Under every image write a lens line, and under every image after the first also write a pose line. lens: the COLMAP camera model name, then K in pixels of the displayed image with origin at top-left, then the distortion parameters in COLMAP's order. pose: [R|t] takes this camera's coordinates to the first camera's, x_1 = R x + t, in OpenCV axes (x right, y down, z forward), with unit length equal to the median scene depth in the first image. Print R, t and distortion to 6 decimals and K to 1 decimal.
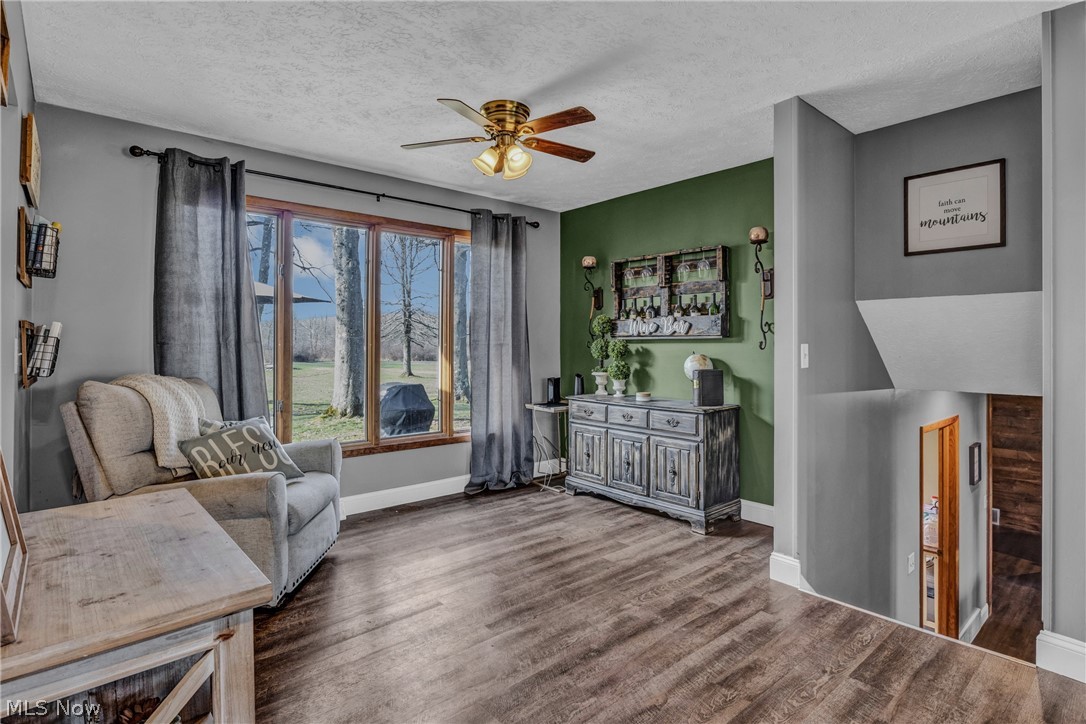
lens RADIAL K [[553.0, 0, 540.9], [0, 553.0, 339.8], [0, 0, 1]] dist [-0.002898, -0.001247]
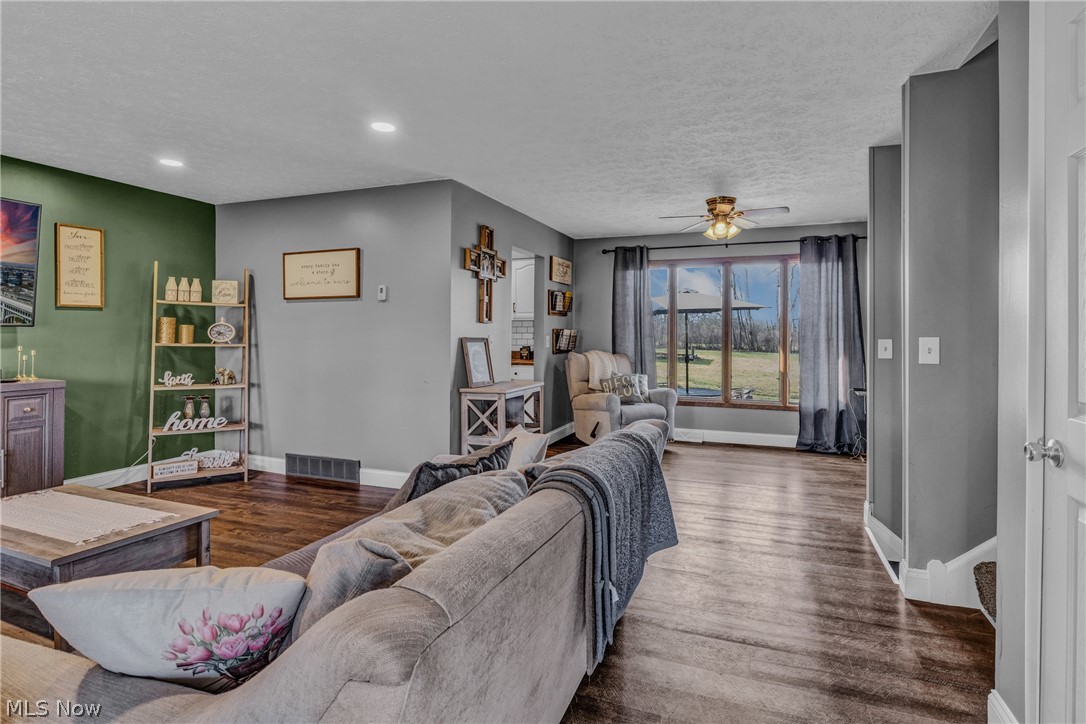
lens RADIAL K [[553.0, 0, 540.9], [0, 553.0, 339.8], [0, 0, 1]] dist [-0.002898, -0.001247]
pose [[0.446398, 0.010078, -0.894778, 0.572700], [0.002834, 0.999916, 0.012676, -0.006019], [0.894830, -0.008194, 0.446332, -0.117751]]
